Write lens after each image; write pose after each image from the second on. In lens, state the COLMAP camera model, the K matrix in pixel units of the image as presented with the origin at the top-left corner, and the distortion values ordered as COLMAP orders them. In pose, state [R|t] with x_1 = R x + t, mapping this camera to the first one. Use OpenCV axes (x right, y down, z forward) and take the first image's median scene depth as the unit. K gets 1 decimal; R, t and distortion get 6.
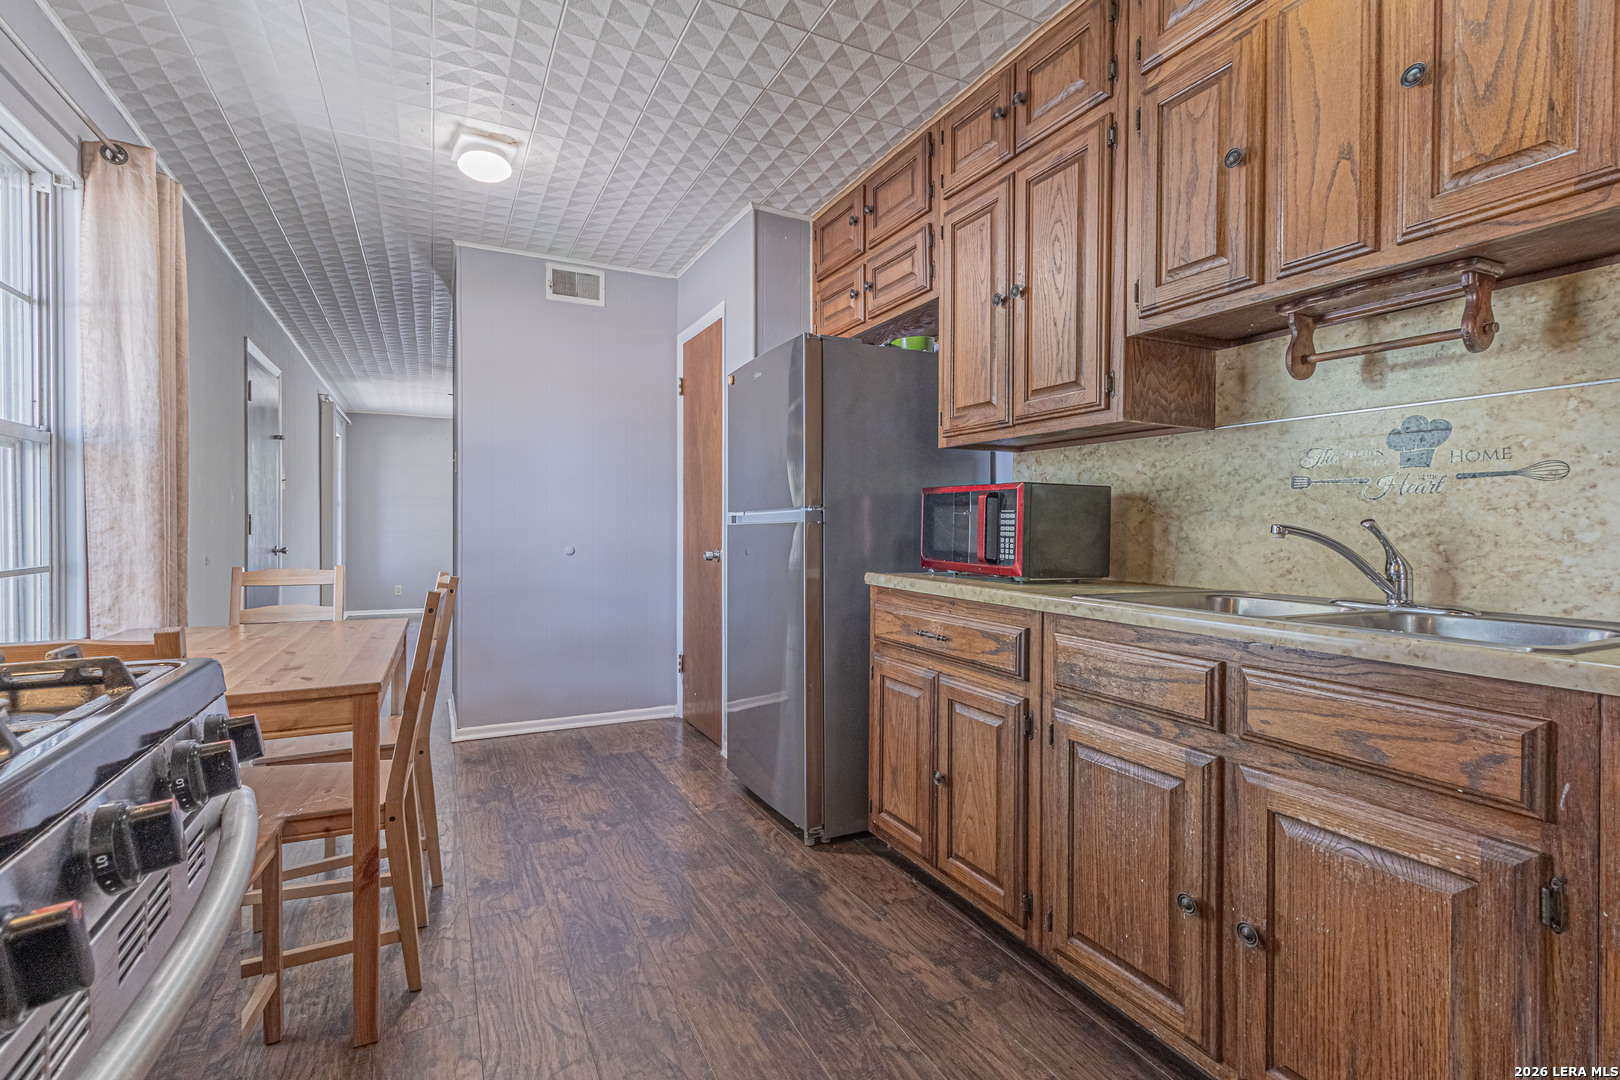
lens RADIAL K [[763.9, 0, 798.2], [0, 763.9, 533.4], [0, 0, 1]] dist [0.005880, 0.000908]
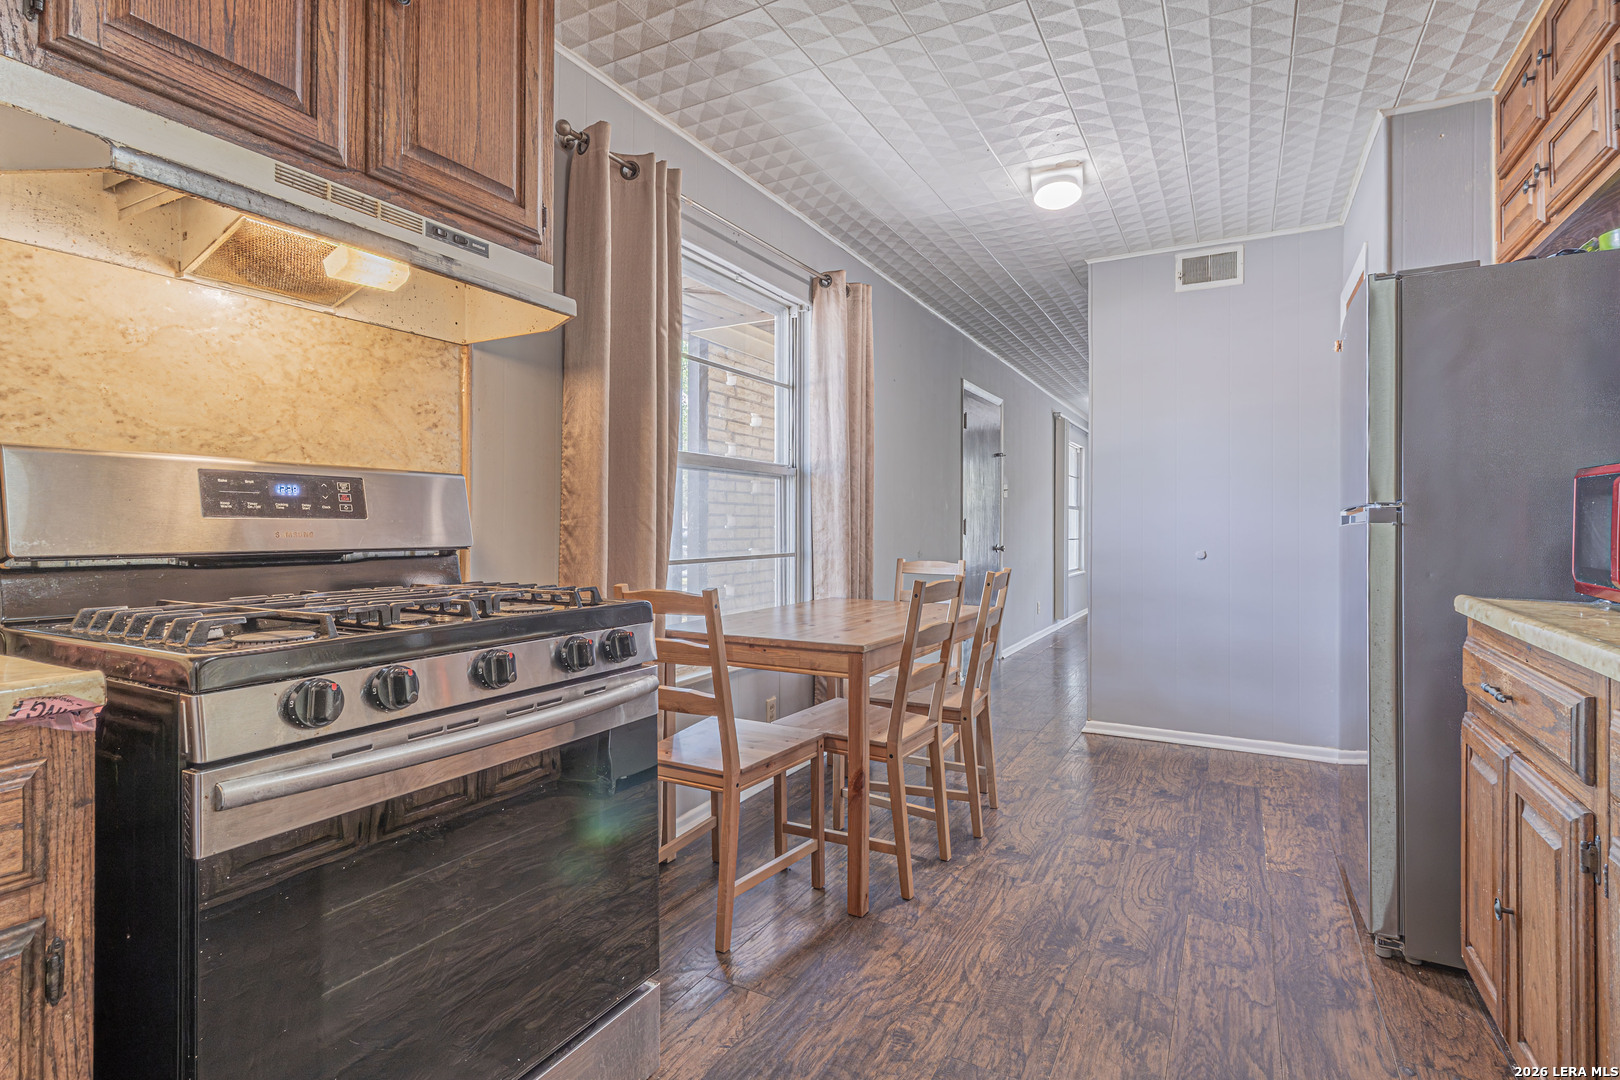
lens RADIAL K [[763.9, 0, 785.1], [0, 763.9, 525.3], [0, 0, 1]] dist [0.005880, 0.000908]
pose [[0.568385, -0.000989, -0.822762, 0.264971], [-0.010510, 0.999909, -0.008462, -0.000373], [0.822696, 0.013457, 0.568322, 0.077091]]
